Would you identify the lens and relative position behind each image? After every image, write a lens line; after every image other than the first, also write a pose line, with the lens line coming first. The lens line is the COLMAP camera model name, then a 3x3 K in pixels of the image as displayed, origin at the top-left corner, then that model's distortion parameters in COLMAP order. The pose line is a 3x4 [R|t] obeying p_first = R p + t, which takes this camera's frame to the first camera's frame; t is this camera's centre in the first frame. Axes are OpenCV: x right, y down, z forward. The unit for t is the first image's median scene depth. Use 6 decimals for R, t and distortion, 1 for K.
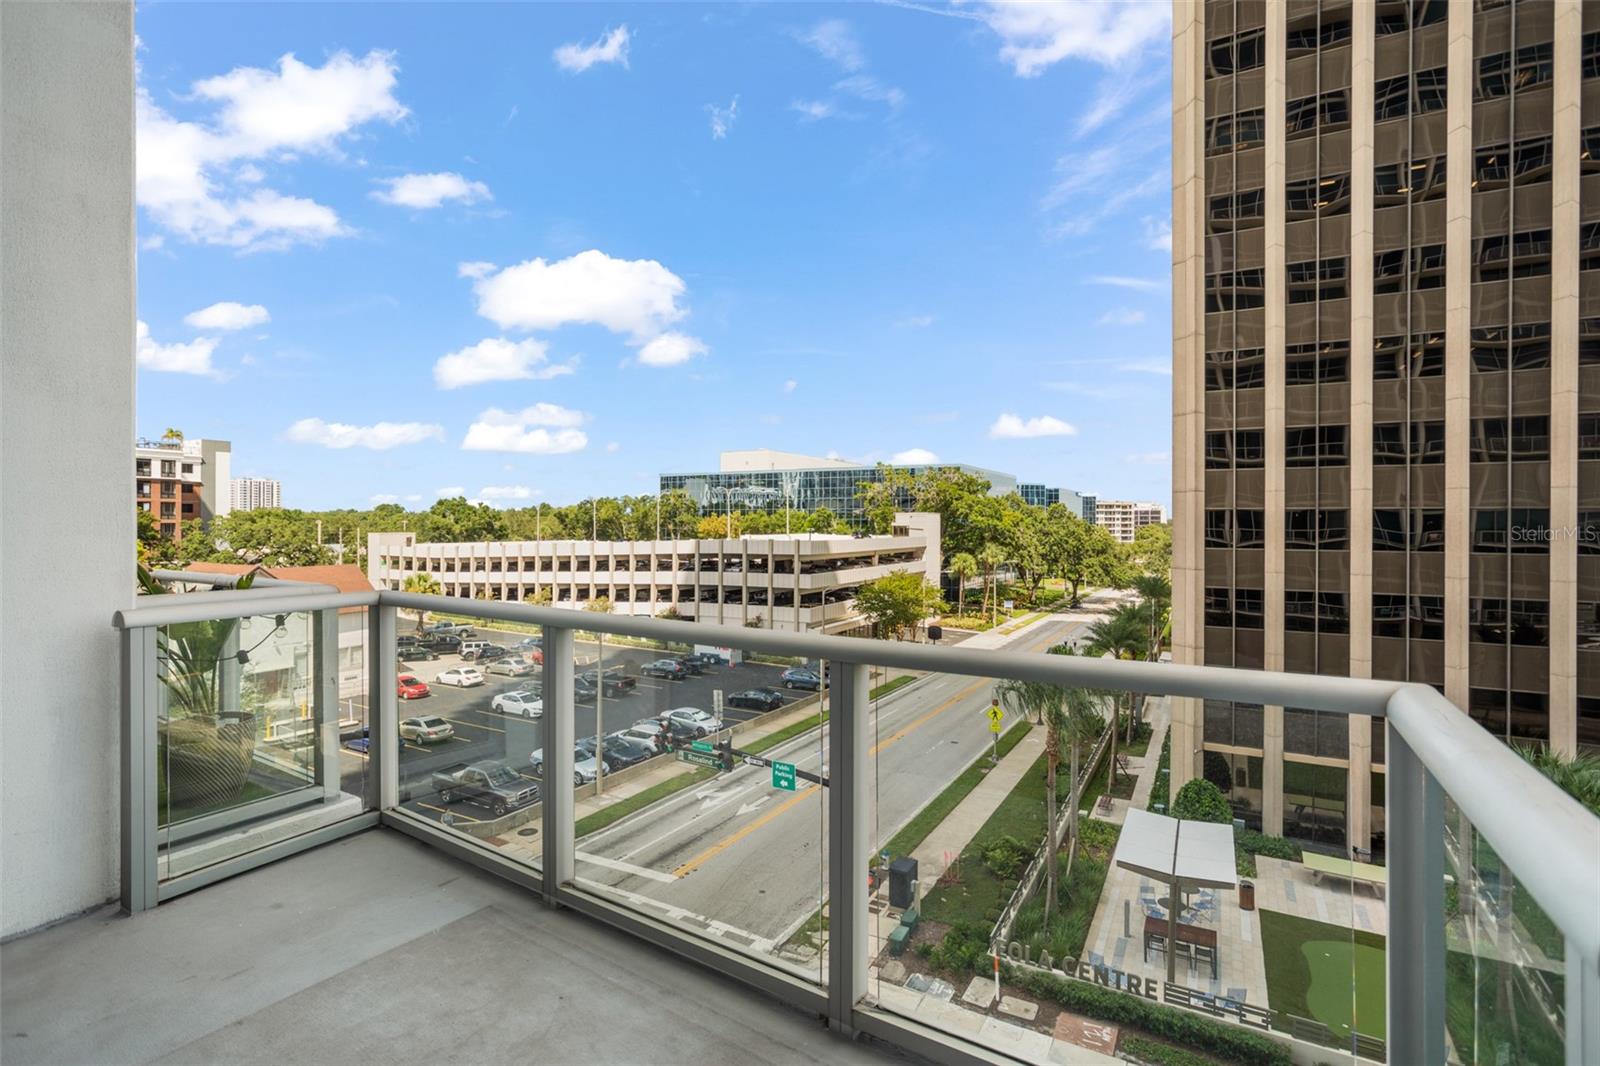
lens RADIAL K [[770.9, 0, 794.5], [0, 770.9, 523.1], [0, 0, 1]] dist [-0.039968, 0.022680]
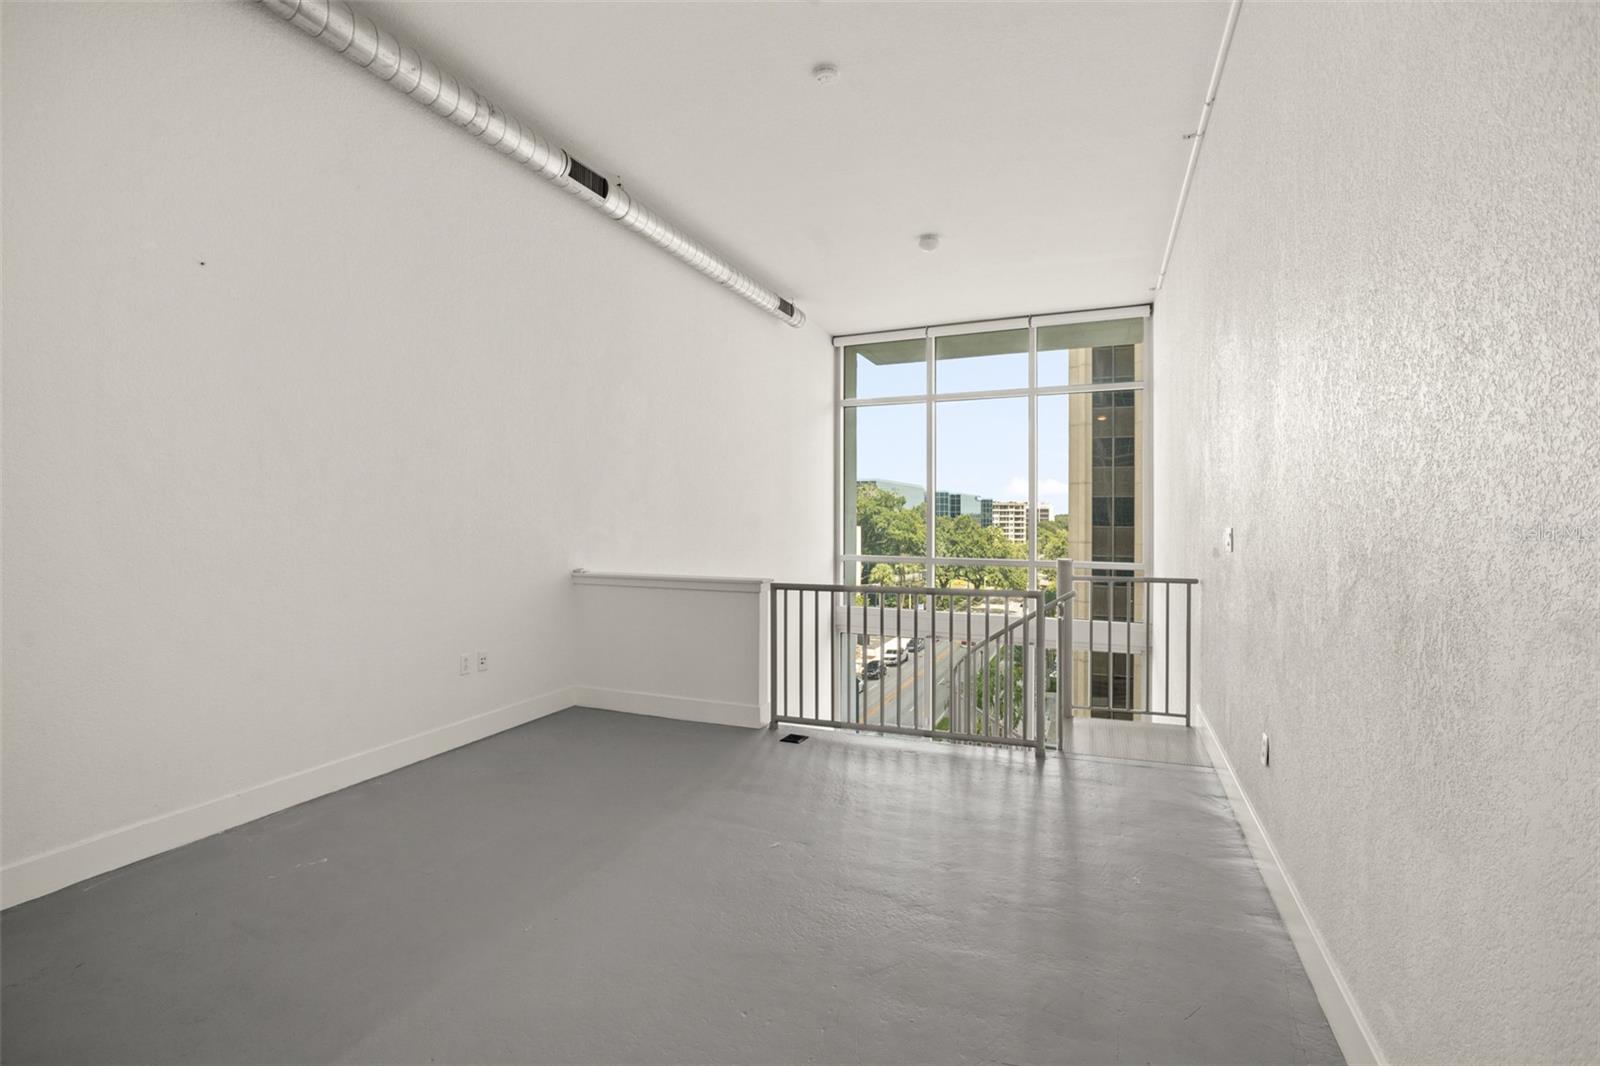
lens RADIAL K [[760.2, 0, 790.1], [0, 760.2, 516.6], [0, 0, 1]] dist [-0.027969, 0.000794]
pose [[0.993052, -0.000628, 0.117673, -0.054669], [0.000770, 0.999999, -0.001163, -0.034917], [-0.117673, 0.001245, 0.993052, -0.096912]]
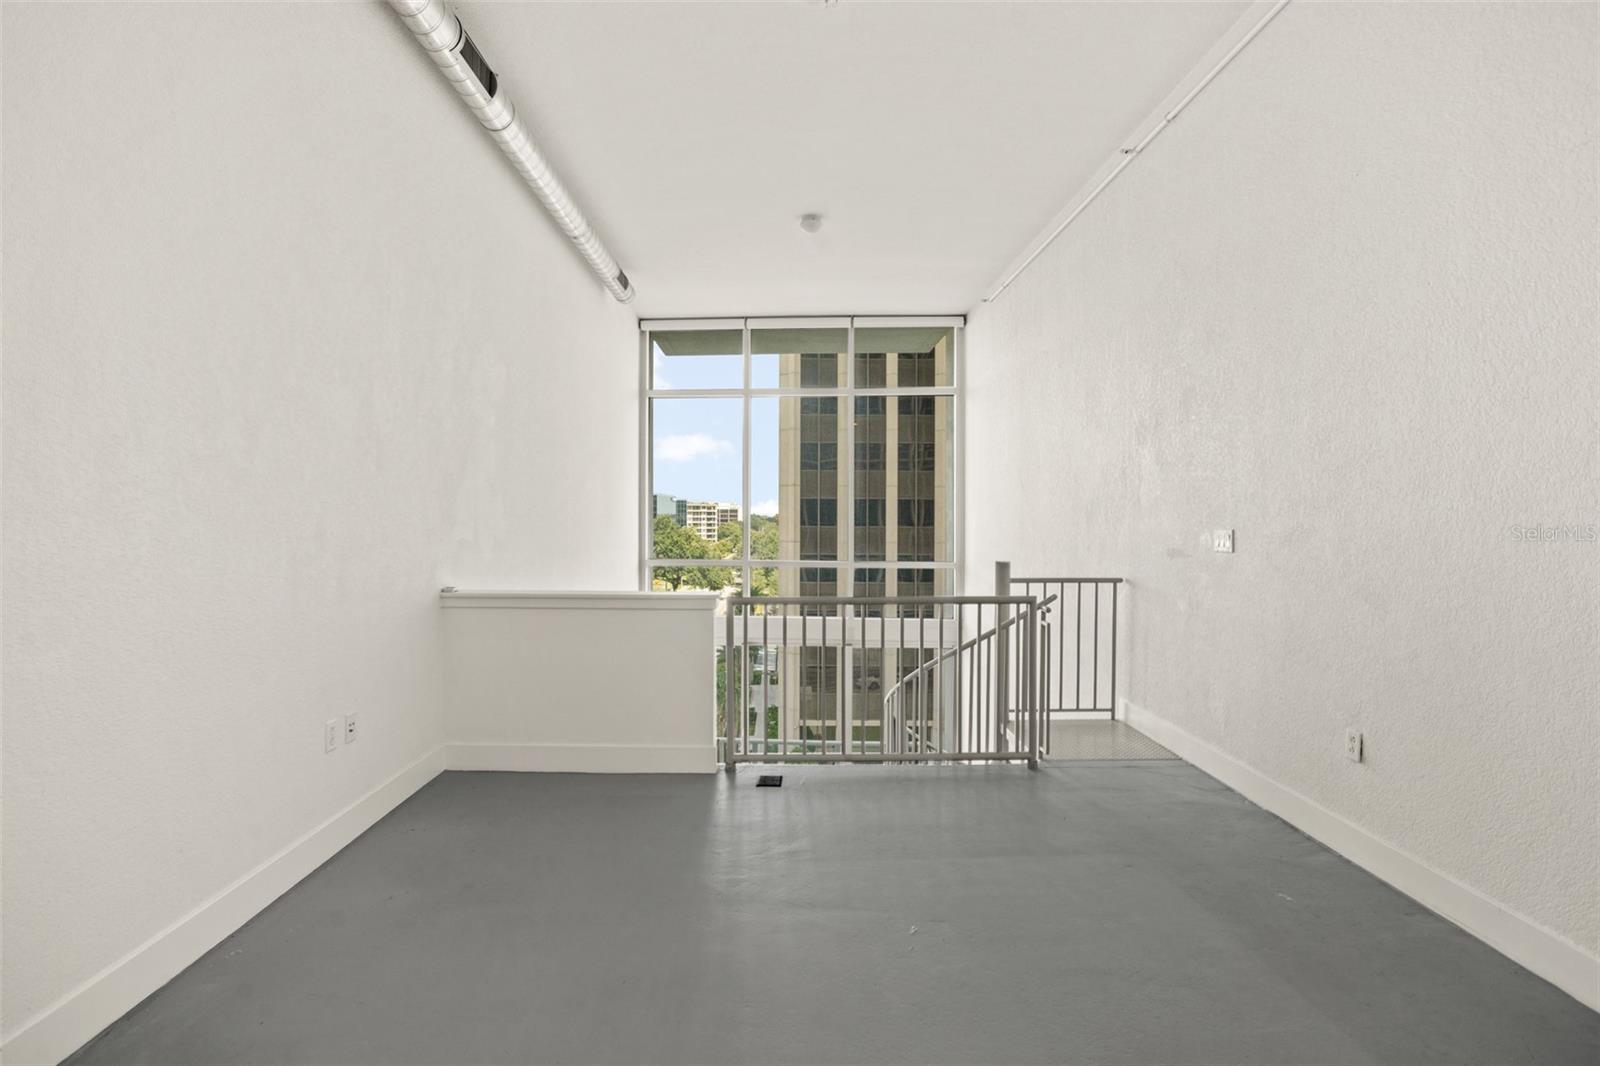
lens RADIAL K [[763.6, 0, 782.2], [0, 763.6, 522.5], [0, 0, 1]] dist [-0.027190, 0.014285]
pose [[0.873838, -0.003515, 0.486205, -0.069359], [0.000441, 0.999979, 0.006436, -0.035012], [-0.486217, -0.005409, 0.873821, -0.083867]]
